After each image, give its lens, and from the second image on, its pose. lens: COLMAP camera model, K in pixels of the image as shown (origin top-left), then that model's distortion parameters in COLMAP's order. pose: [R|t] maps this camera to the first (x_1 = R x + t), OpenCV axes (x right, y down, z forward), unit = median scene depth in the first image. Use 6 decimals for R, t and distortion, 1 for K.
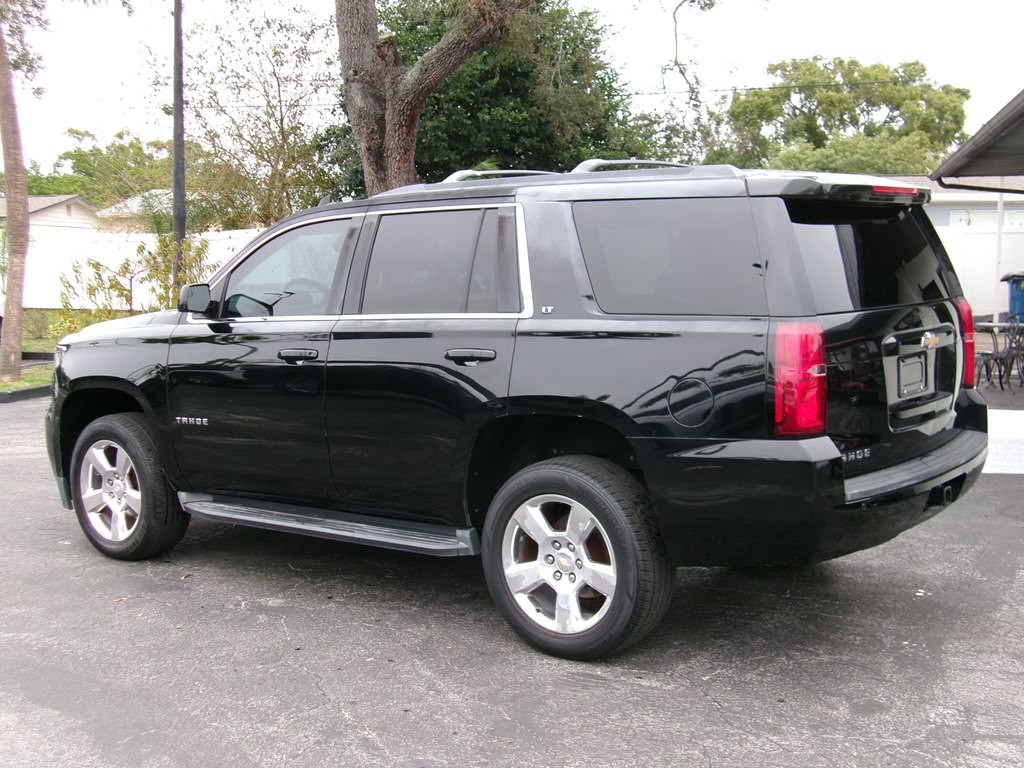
lens RADIAL K [[1262.4, 0, 514.3], [0, 1262.4, 384.9], [0, 0, 1]] dist [-0.018603, 0.004997]
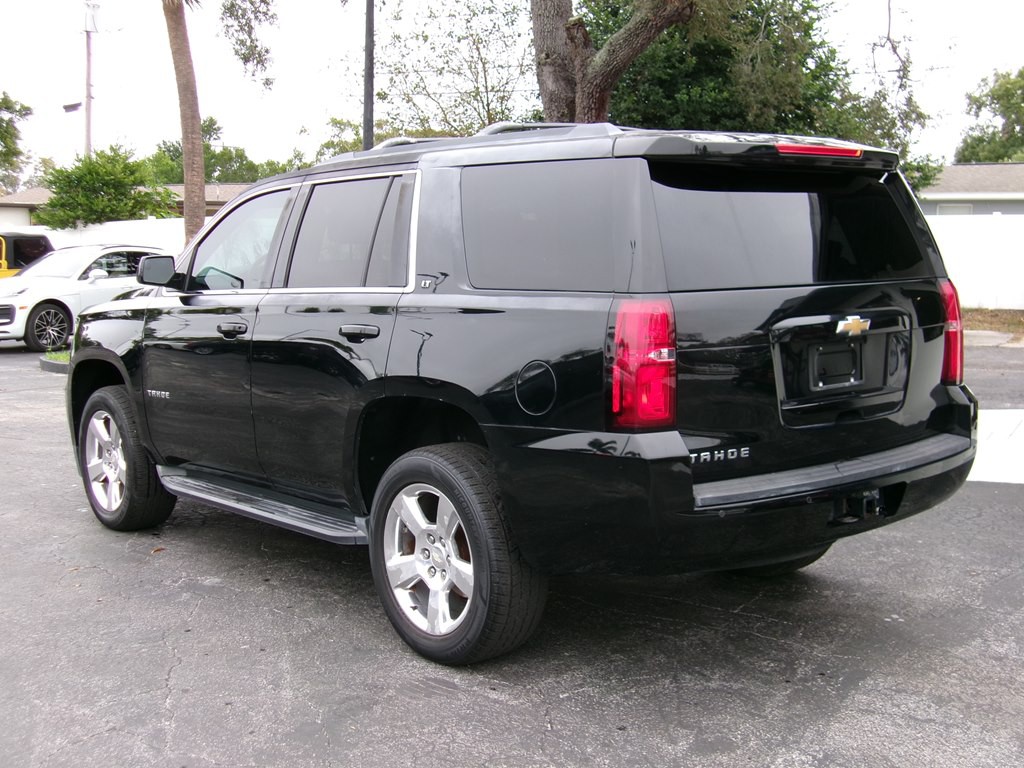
lens RADIAL K [[1262.4, 0, 514.3], [0, 1262.4, 384.9], [0, 0, 1]] dist [-0.018603, 0.004997]
pose [[0.977783, 0.032168, -0.207135, 0.245678], [-0.030493, 0.999471, 0.011276, 0.001826], [0.207388, -0.004709, 0.978247, 0.094925]]
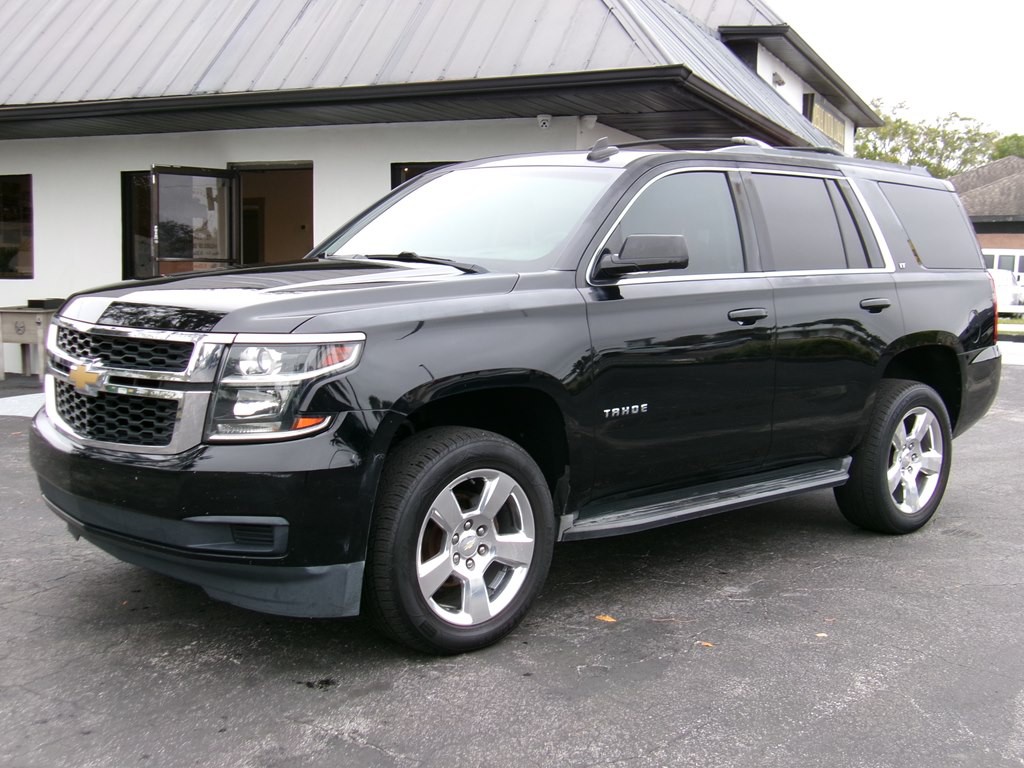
lens RADIAL K [[1262.4, 0, 514.3], [0, 1262.4, 384.9], [0, 0, 1]] dist [-0.018603, 0.004997]
pose [[0.155518, -0.080893, 0.984515, -1.131874], [0.079902, 0.994406, 0.069084, -0.051144], [-0.984596, 0.067921, 0.161112, 1.032586]]
